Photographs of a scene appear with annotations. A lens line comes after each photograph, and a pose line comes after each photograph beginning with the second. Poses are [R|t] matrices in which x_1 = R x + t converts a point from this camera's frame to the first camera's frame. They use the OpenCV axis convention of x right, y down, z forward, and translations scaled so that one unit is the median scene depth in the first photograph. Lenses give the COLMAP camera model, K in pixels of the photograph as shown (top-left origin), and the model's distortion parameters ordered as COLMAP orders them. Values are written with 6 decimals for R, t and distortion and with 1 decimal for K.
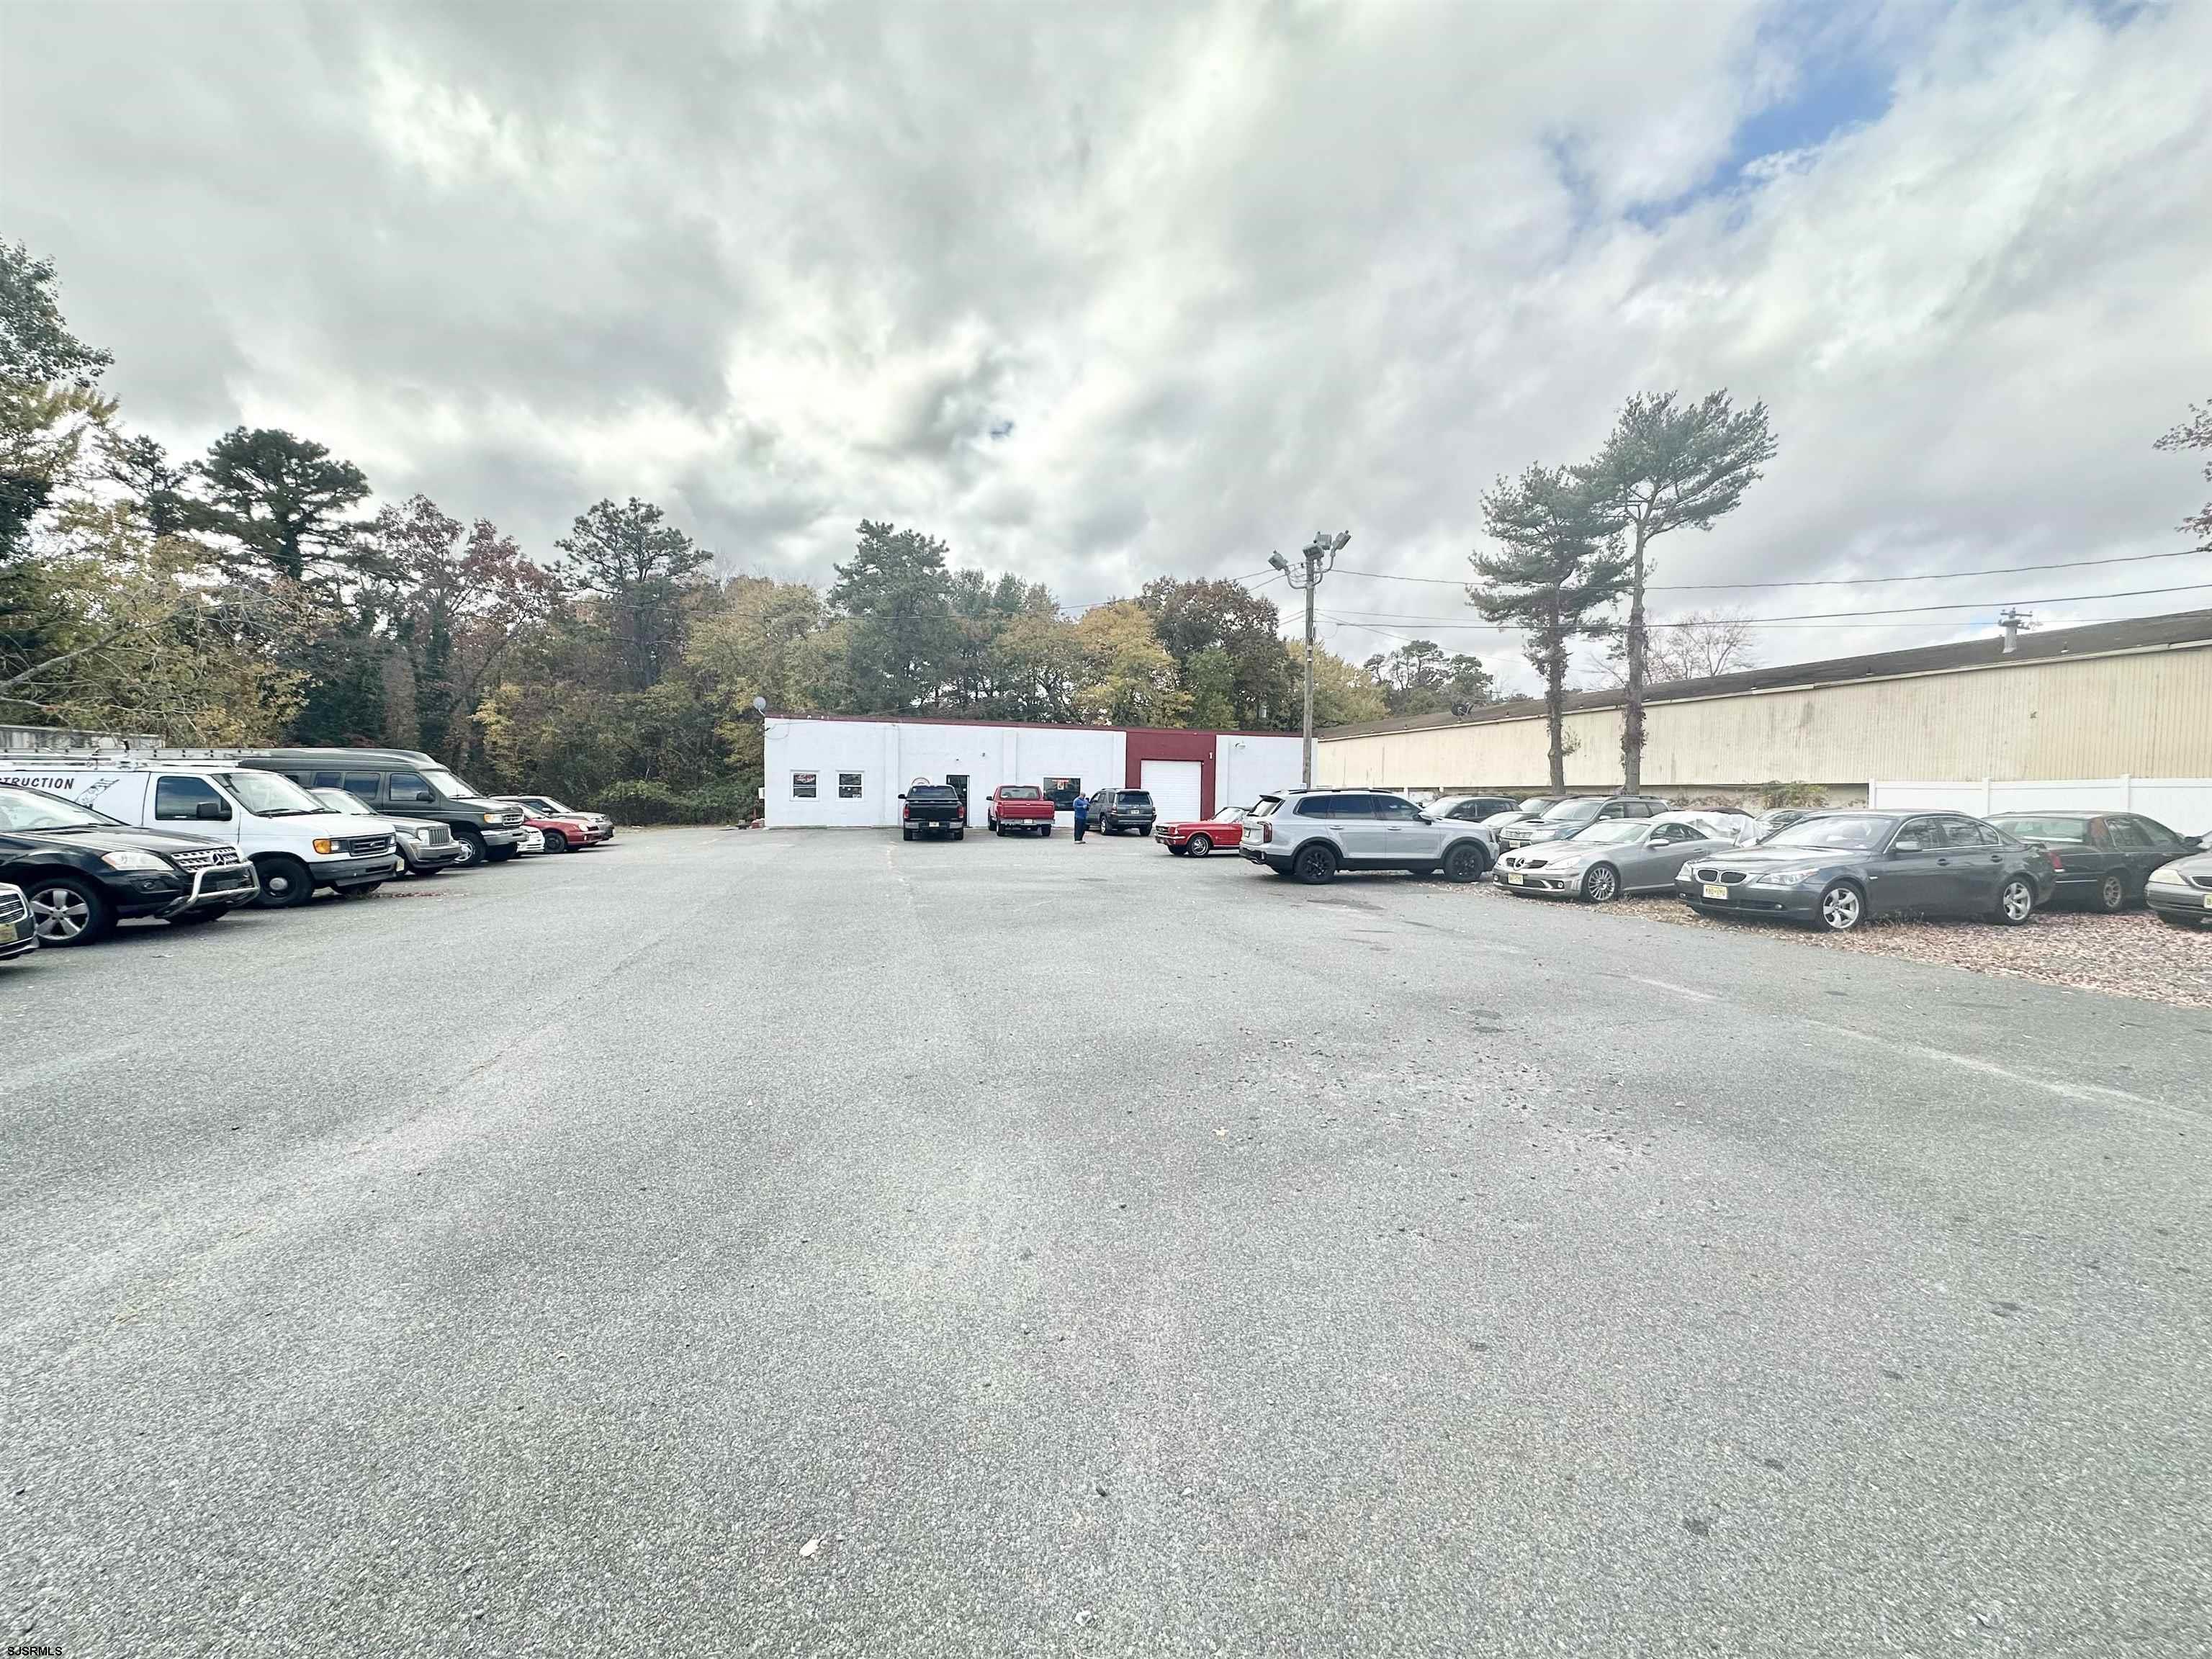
lens RADIAL K [[884.5, 0, 1102.7], [0, 884.5, 844.1], [0, 0, 1]] dist [0.000437, -0.000134]
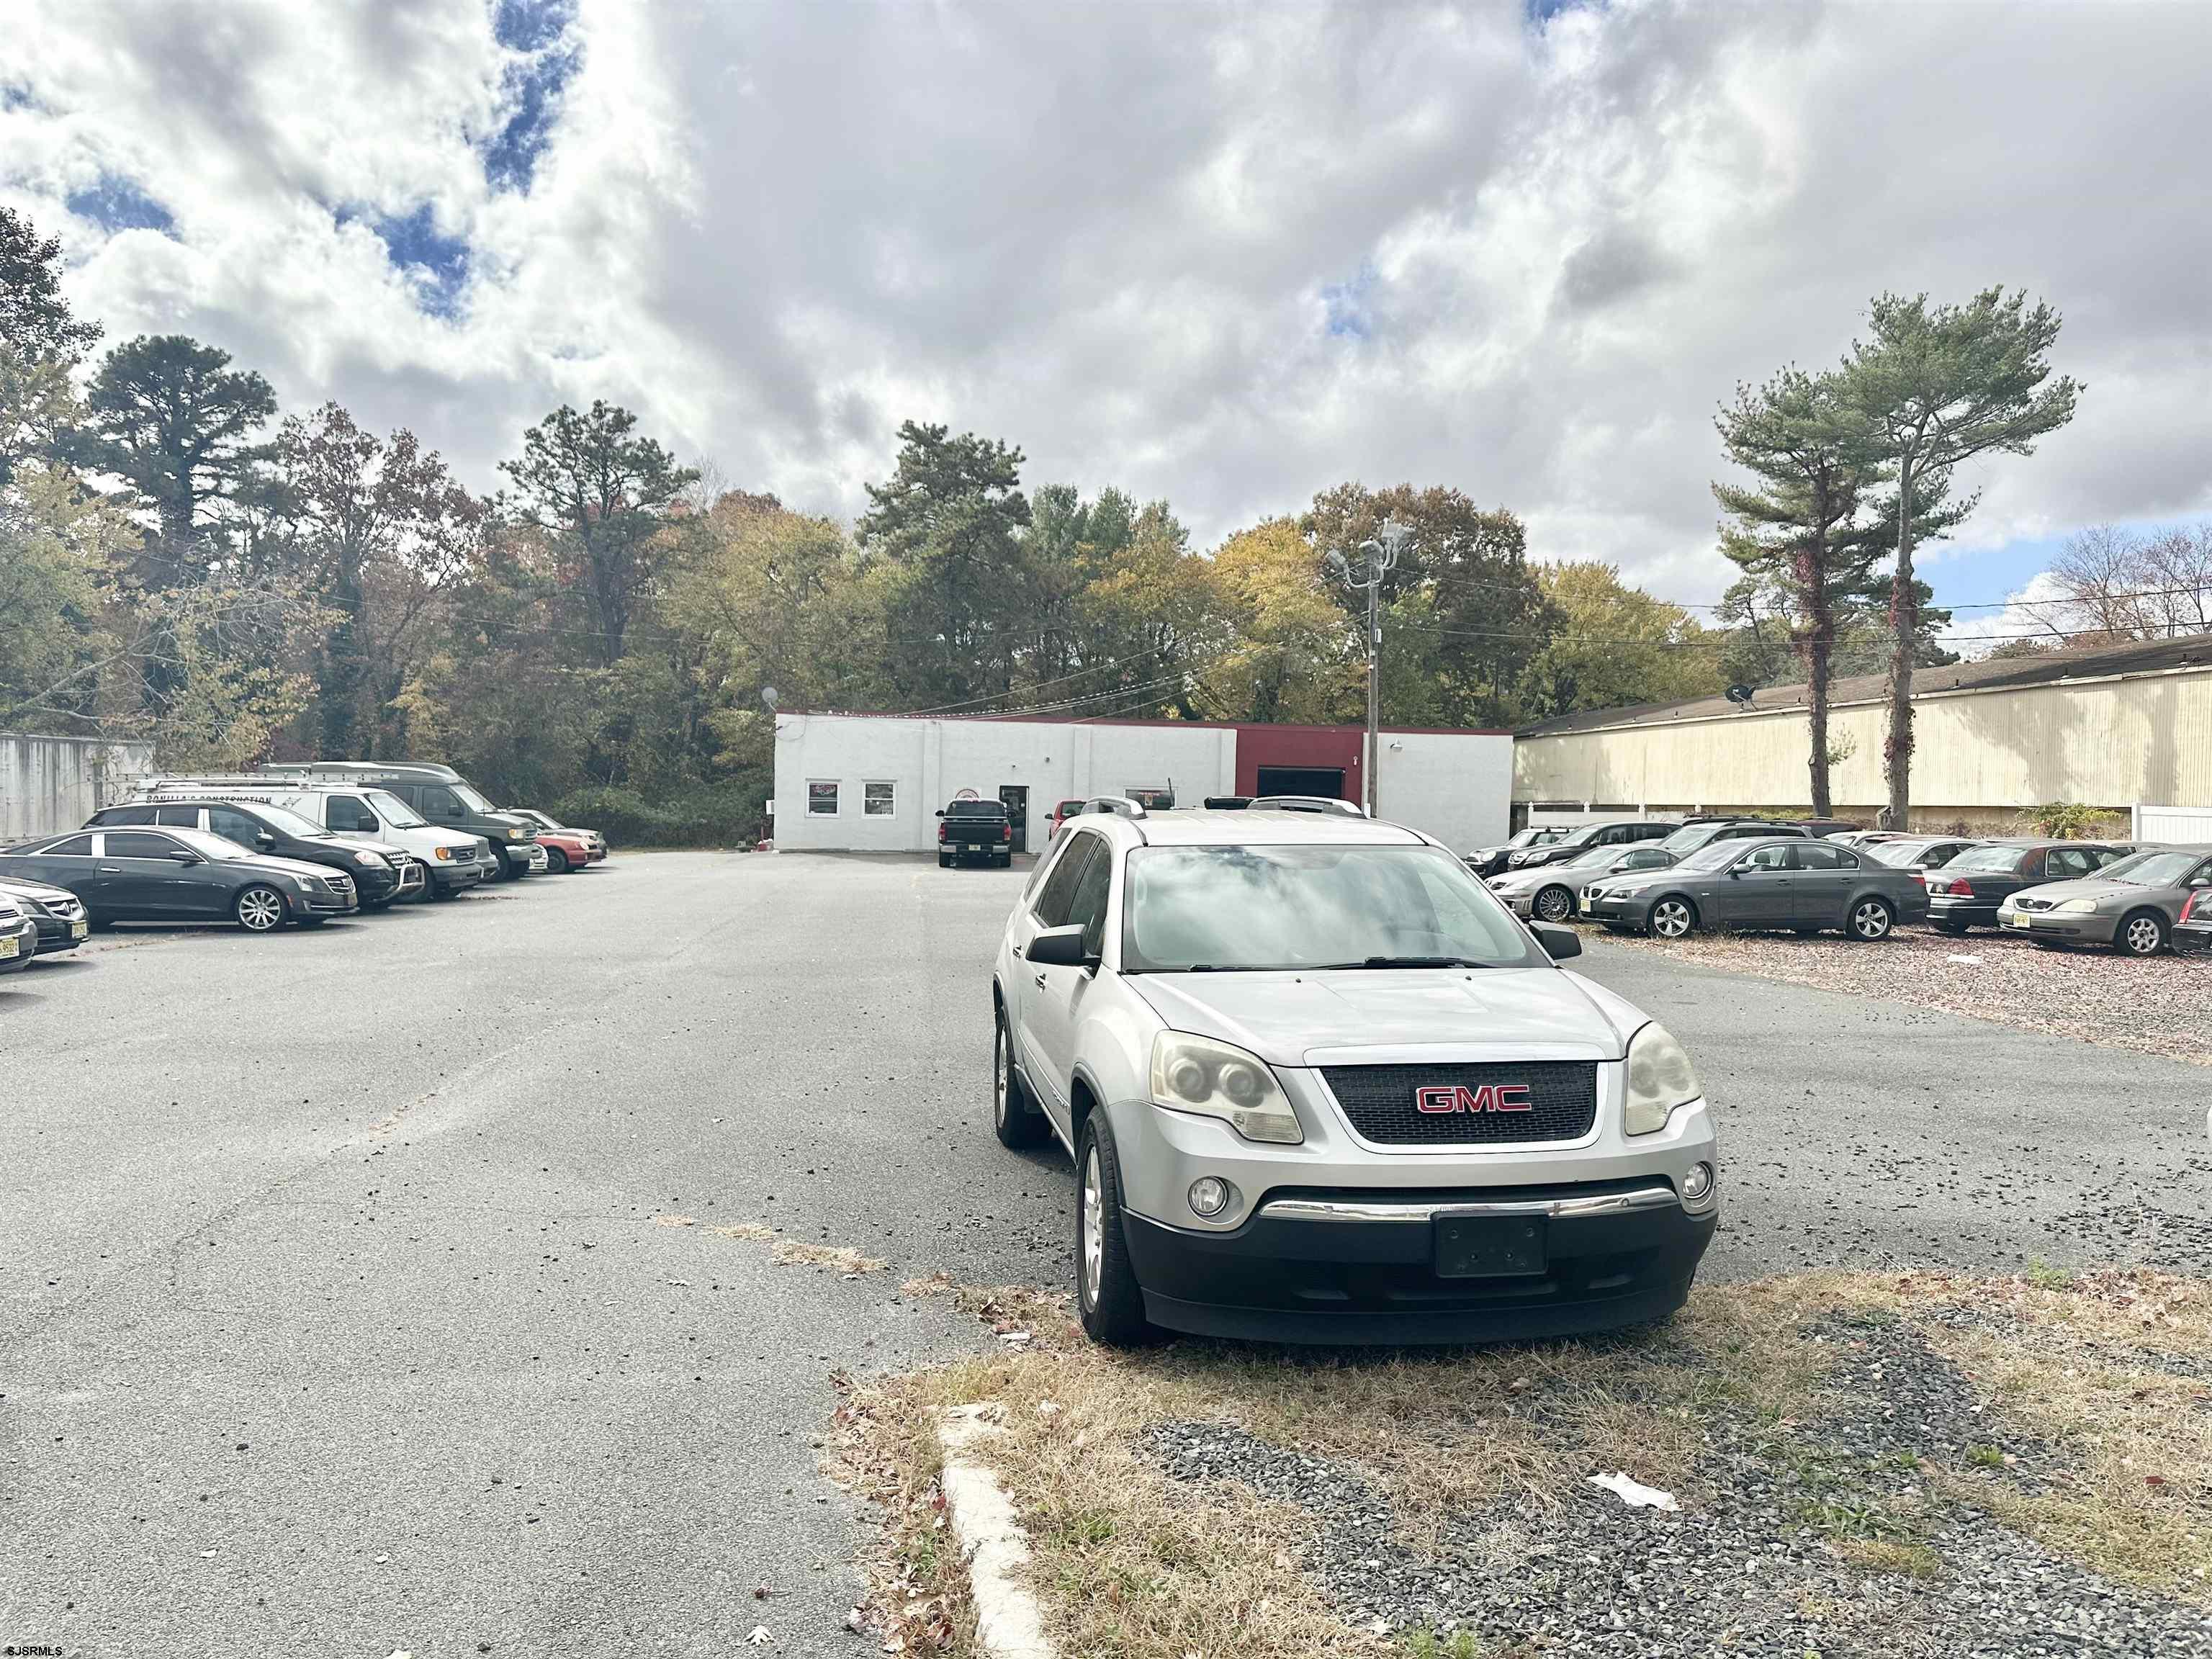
lens RADIAL K [[1560.1, 0, 1117.3], [0, 1560.1, 854.5], [0, 0, 1]] dist [0.090733, -0.103323]
pose [[0.990977, 0.012025, -0.133495, 0.109570], [-0.015439, 0.999579, -0.024570, 0.014142], [0.133143, 0.026410, 0.990745, -0.342782]]
